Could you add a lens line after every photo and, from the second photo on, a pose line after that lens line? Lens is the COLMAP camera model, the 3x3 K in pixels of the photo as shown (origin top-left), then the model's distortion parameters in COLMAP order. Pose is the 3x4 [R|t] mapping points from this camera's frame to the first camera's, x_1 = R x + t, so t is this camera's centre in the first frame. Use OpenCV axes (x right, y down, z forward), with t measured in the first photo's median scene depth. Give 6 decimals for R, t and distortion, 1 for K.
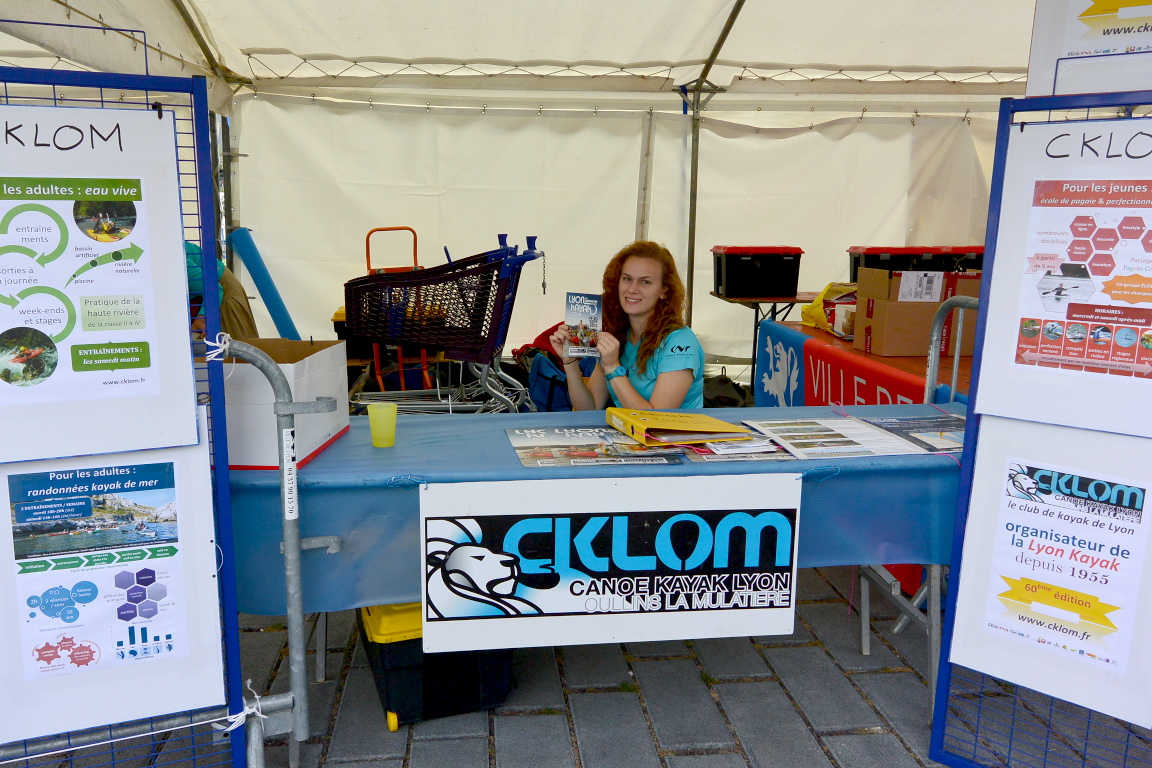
lens RADIAL K [[934.3, 0, 571.0], [0, 934.3, 380.0], [0, 0, 1]] dist [0.010292, -0.006205]
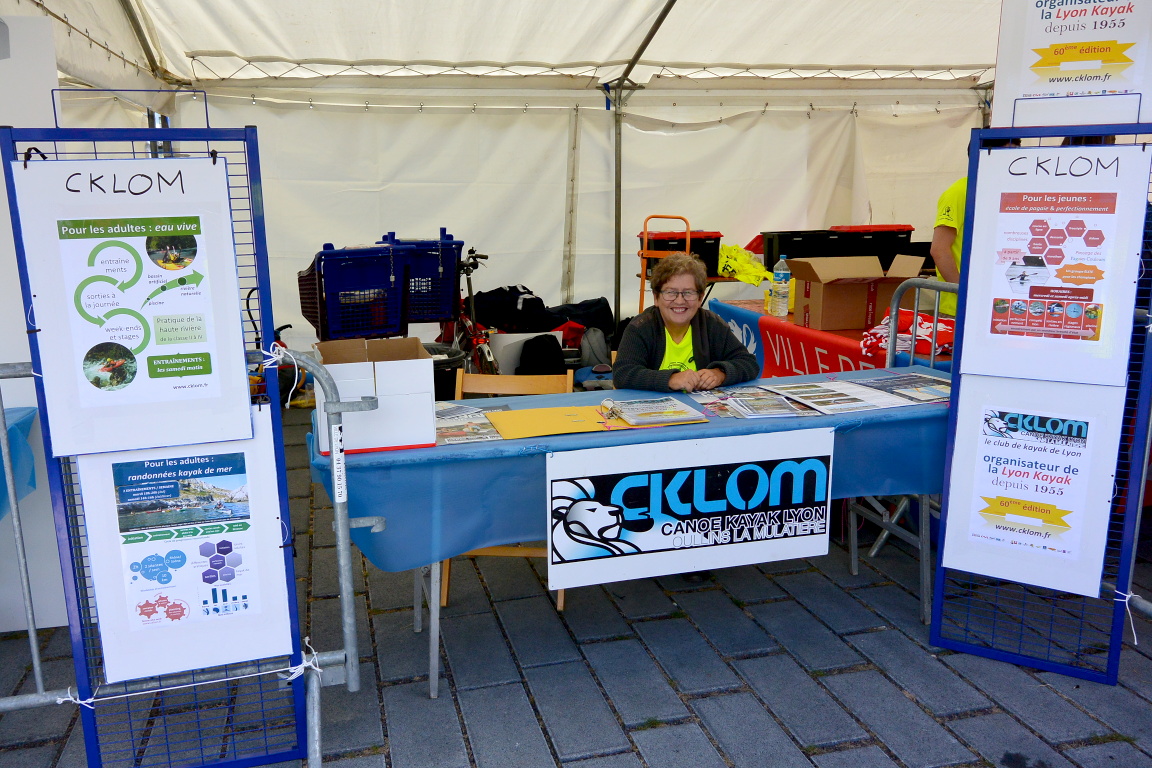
lens RADIAL K [[934.3, 0, 578.0], [0, 934.3, 388.6], [0, 0, 1]] dist [0.010292, -0.006205]
pose [[0.988104, -0.052554, 0.144532, -0.274813], [0.048227, 0.998282, 0.033284, -0.011151], [-0.146032, -0.025918, 0.988940, -0.201772]]
